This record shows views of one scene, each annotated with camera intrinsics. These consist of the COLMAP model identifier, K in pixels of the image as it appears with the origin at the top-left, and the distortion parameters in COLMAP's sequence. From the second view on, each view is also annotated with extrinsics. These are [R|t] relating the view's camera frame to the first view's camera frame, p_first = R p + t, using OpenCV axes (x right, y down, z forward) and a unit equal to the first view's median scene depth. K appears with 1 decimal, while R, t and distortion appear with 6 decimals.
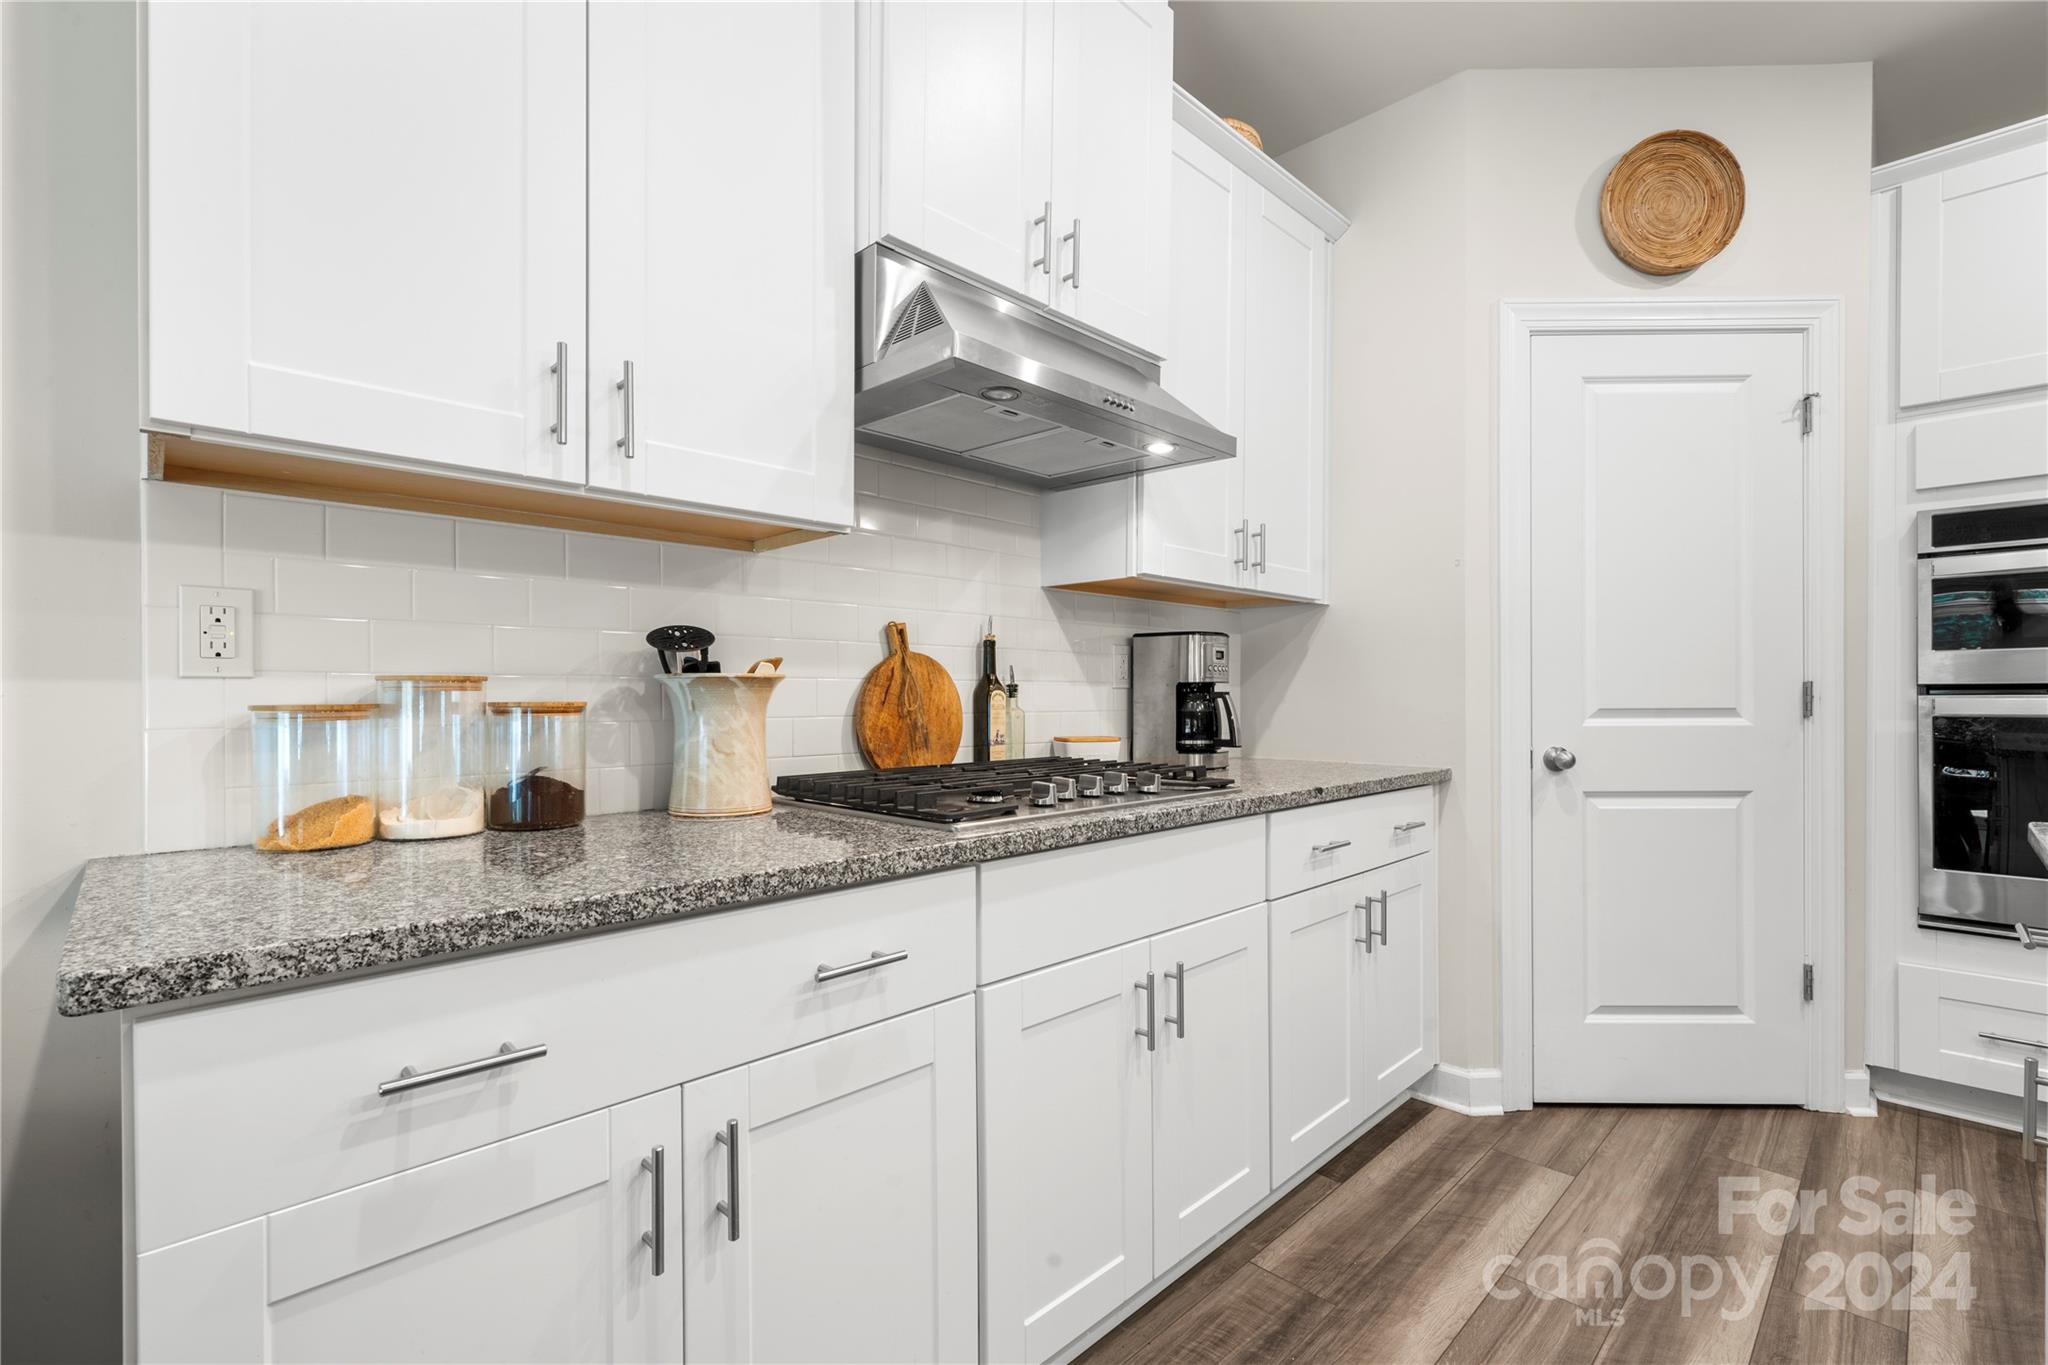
lens RADIAL K [[901.6, 0, 1018.2], [0, 901.6, 696.8], [0, 0, 1]] dist [0.001277, -0.000221]
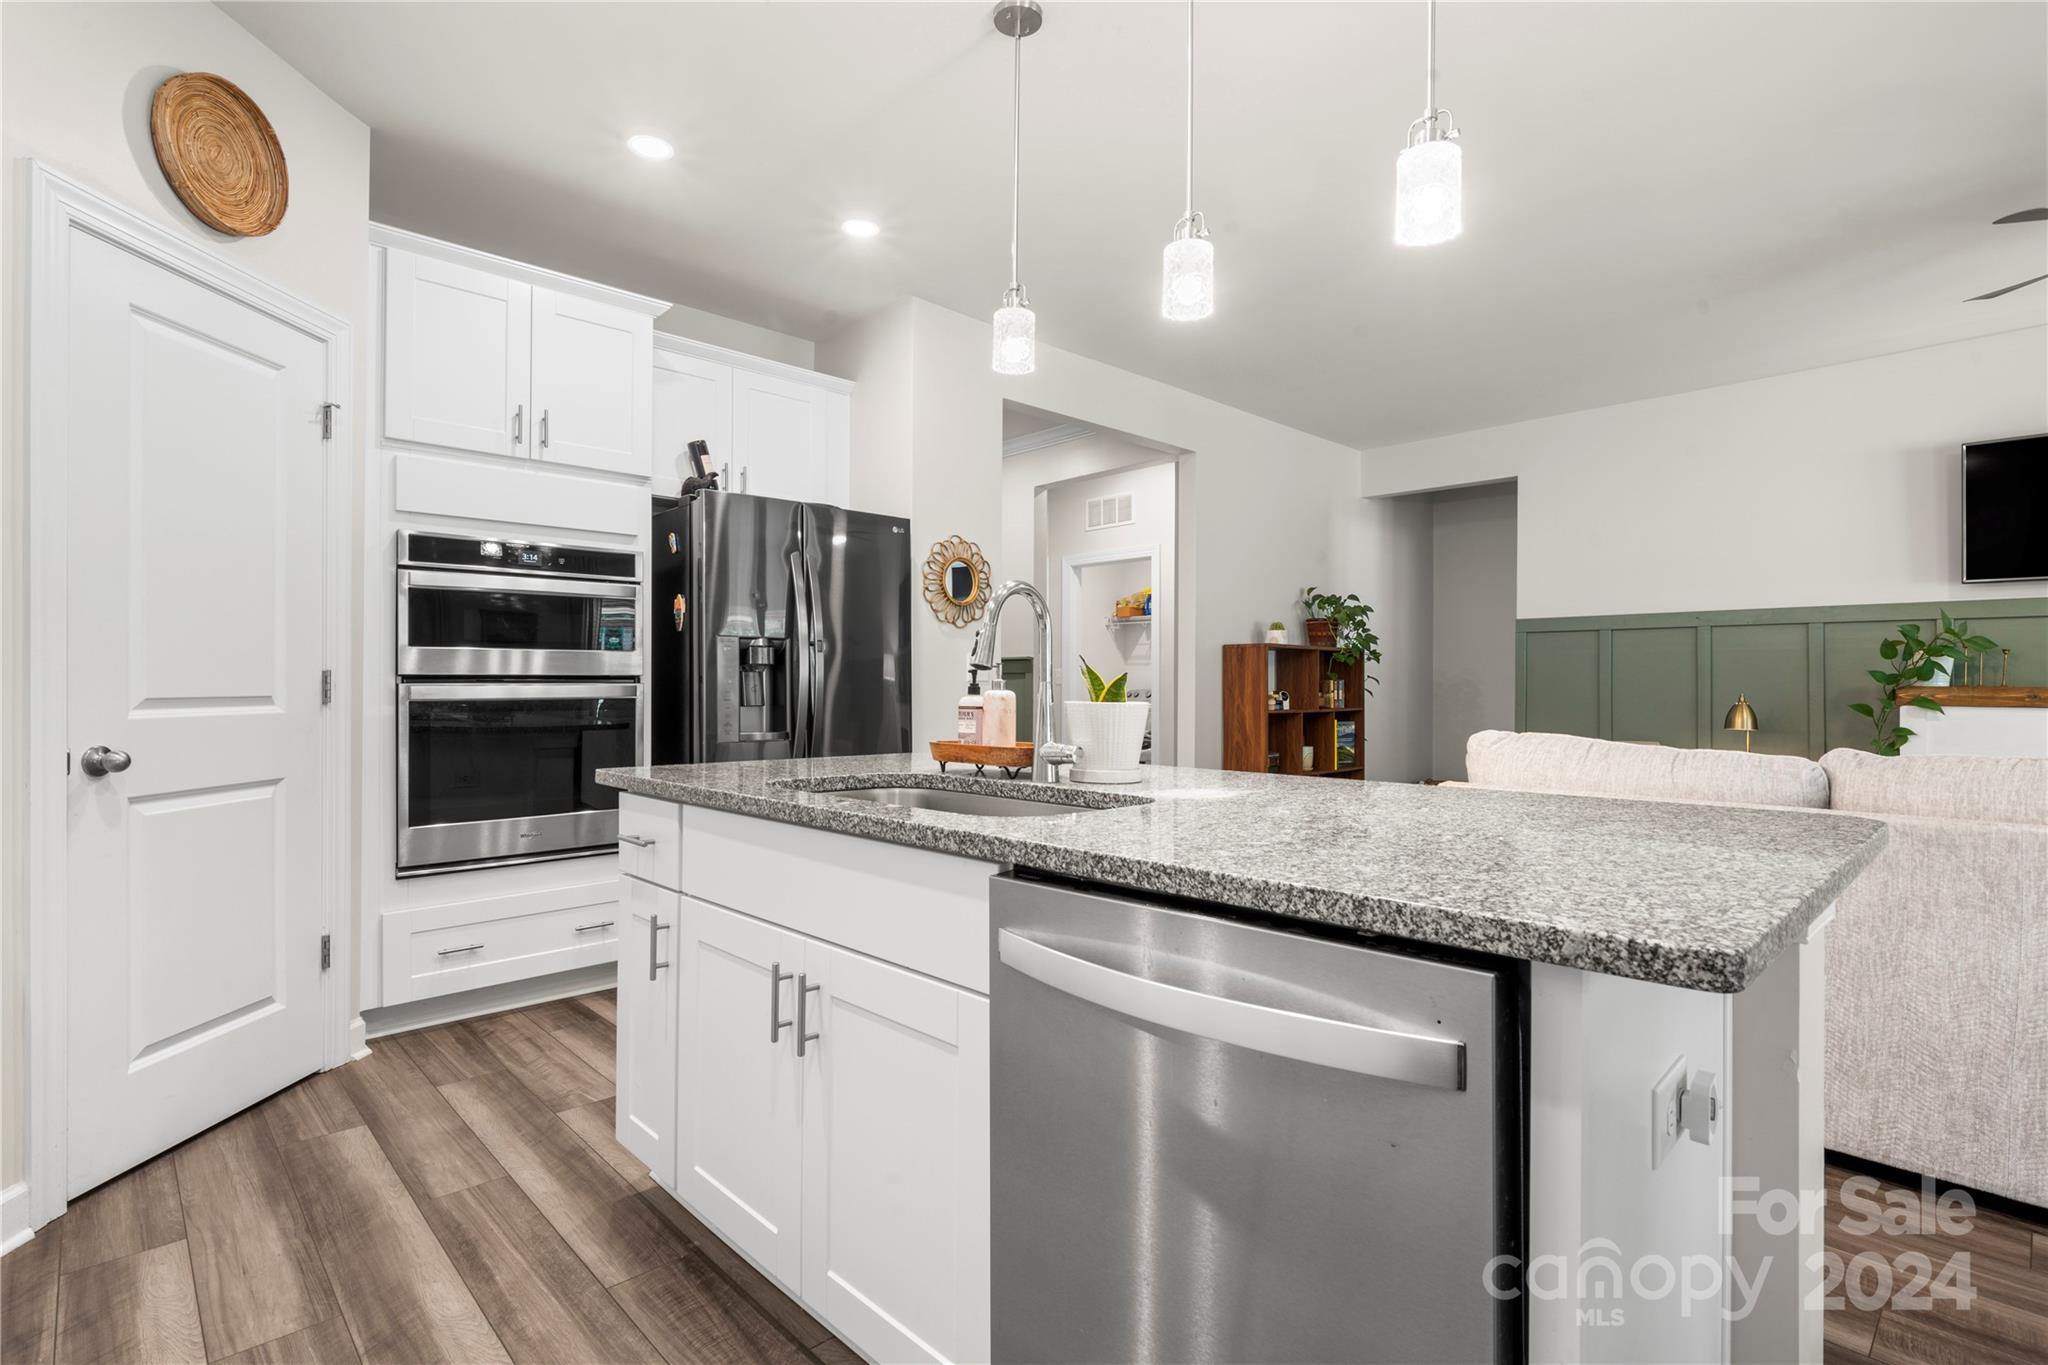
lens RADIAL K [[975.5, 0, 1021.0], [0, 975.5, 680.2], [0, 0, 1]] dist [-0.000133, 0.000820]
pose [[0.013206, 0.006310, 0.999893, -0.320975], [-0.001251, 0.999979, -0.006294, 0.000632], [-0.999912, -0.001168, 0.013213, 0.191066]]
